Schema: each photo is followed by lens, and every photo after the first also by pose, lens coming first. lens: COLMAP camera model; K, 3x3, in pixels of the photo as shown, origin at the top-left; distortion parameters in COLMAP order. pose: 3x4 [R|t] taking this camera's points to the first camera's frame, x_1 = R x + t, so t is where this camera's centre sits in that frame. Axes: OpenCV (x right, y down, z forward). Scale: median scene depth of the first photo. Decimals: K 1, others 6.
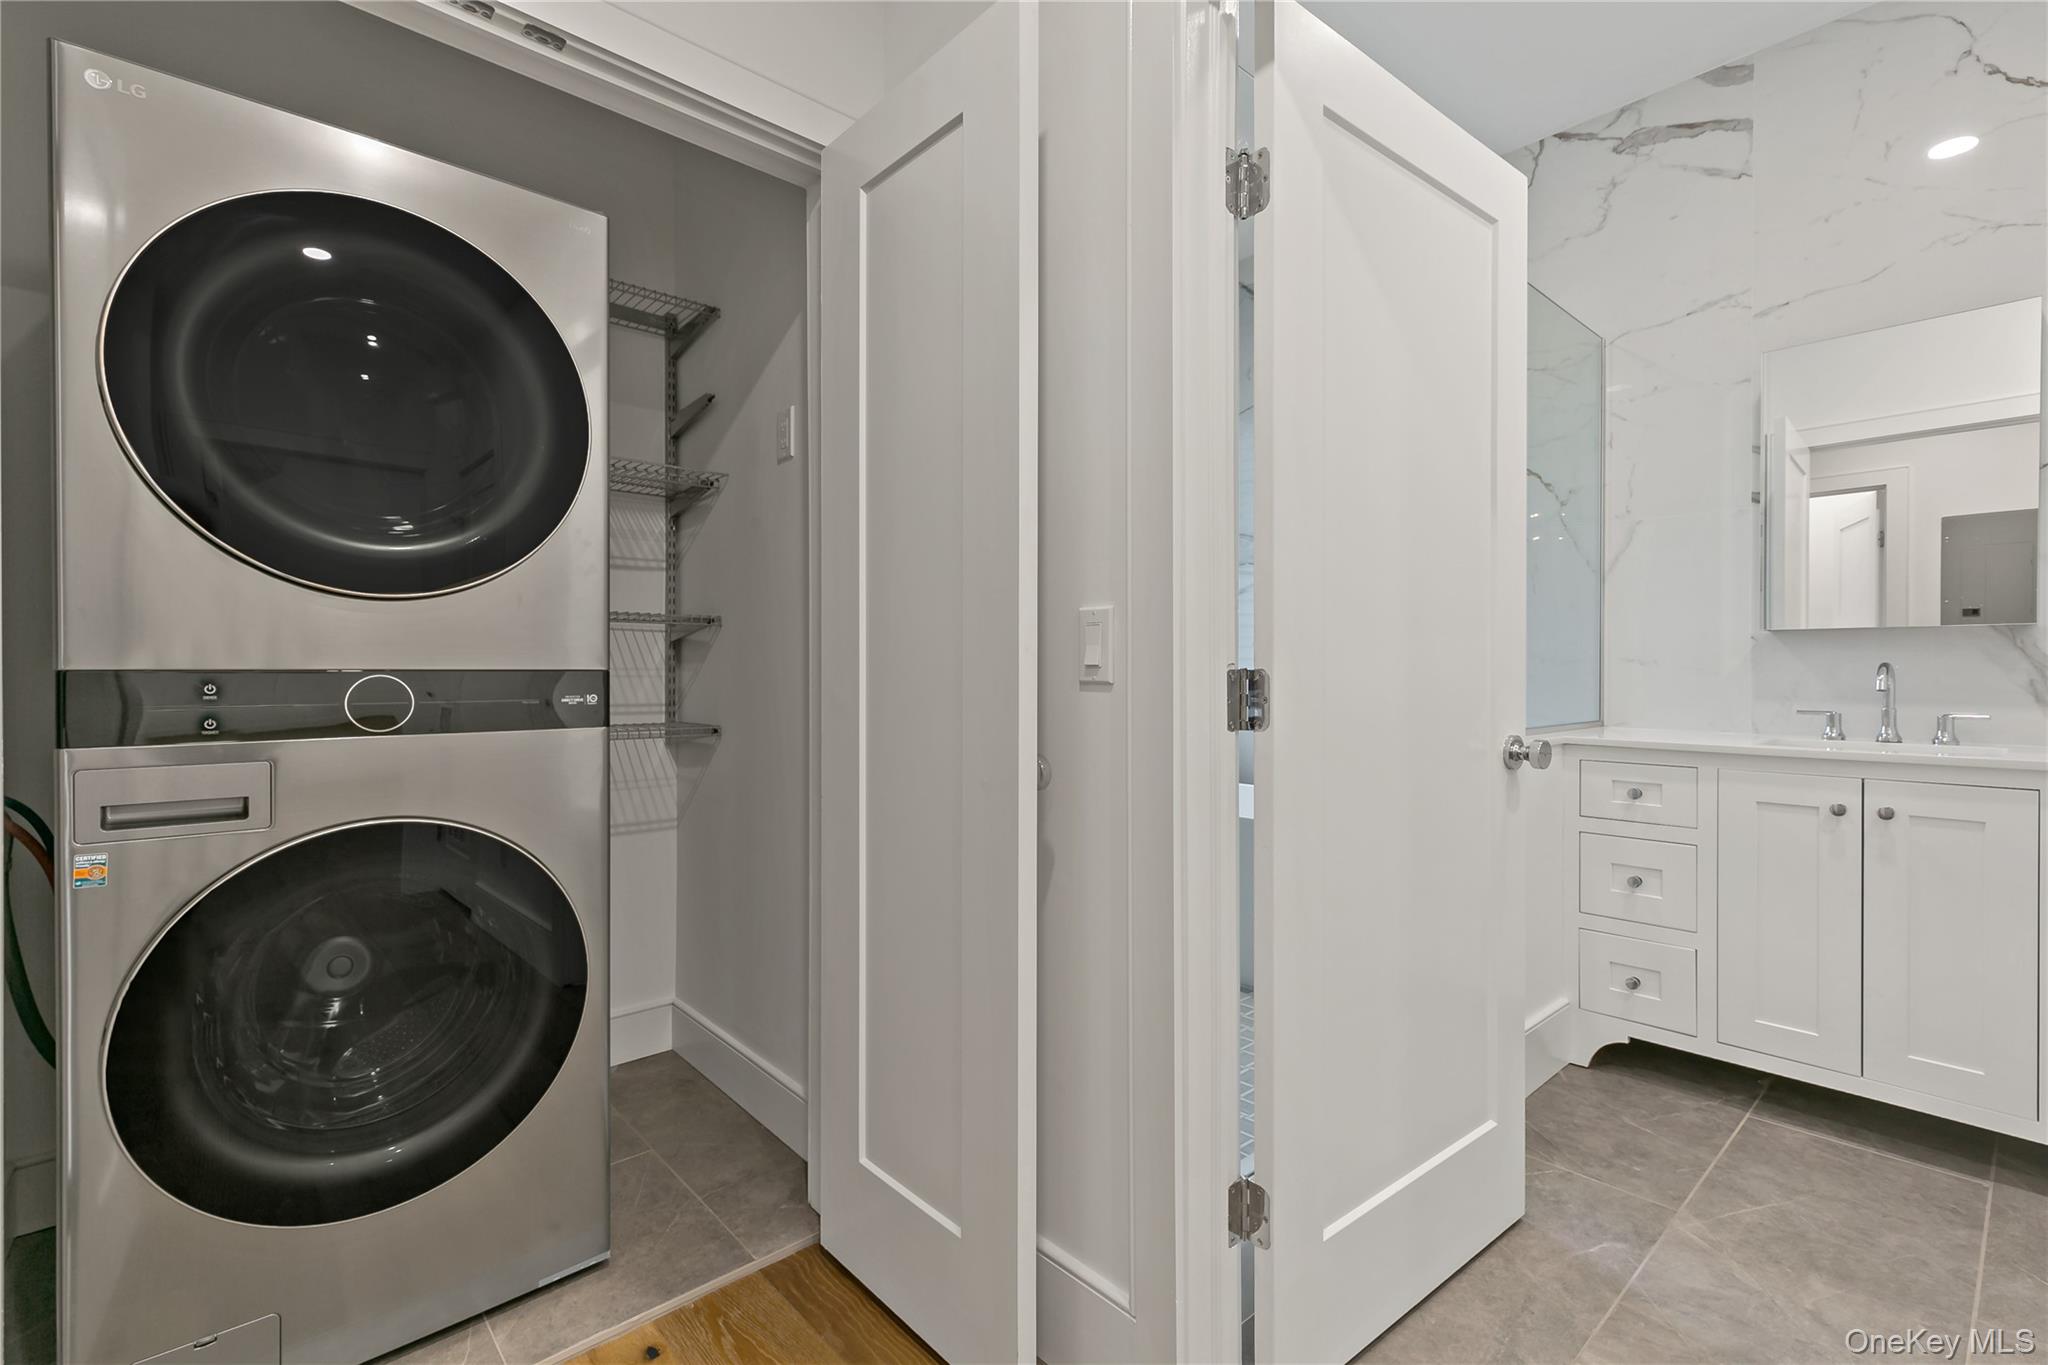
lens RADIAL K [[935.6, 0, 1022.8], [0, 935.6, 677.3], [0, 0, 1]] dist [-0.000667, -0.000041]
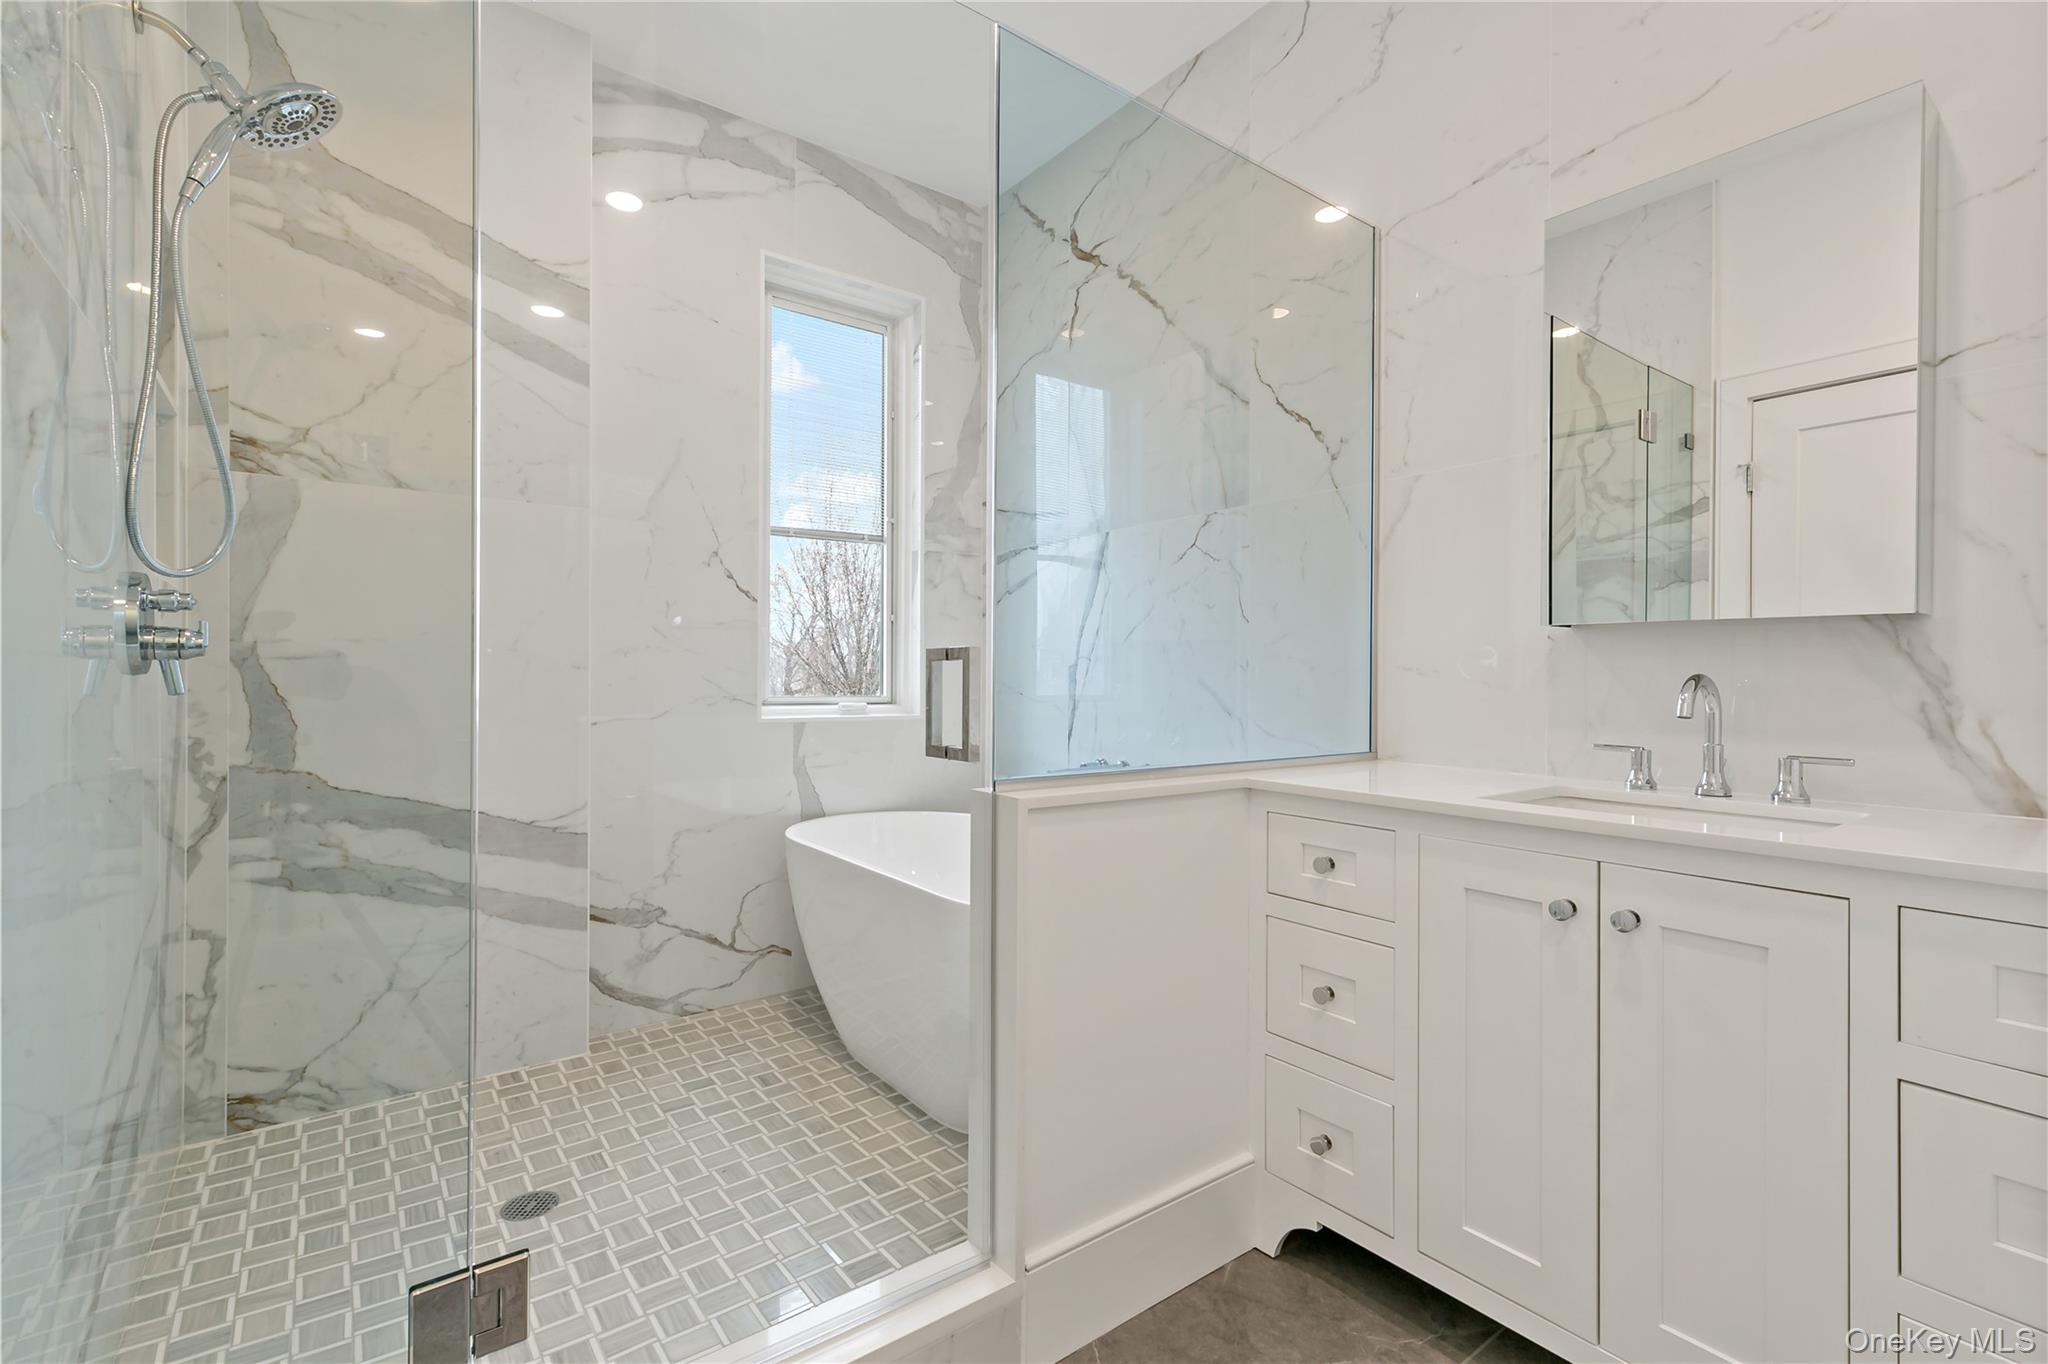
lens RADIAL K [[935.6, 0, 1024.9], [0, 935.6, 679.8], [0, 0, 1]] dist [-0.000667, -0.000041]
pose [[0.997276, 0.008179, -0.073312, 0.481725], [-0.008691, 0.999940, -0.006659, -0.003264], [0.073253, 0.007278, 0.997287, 0.304138]]
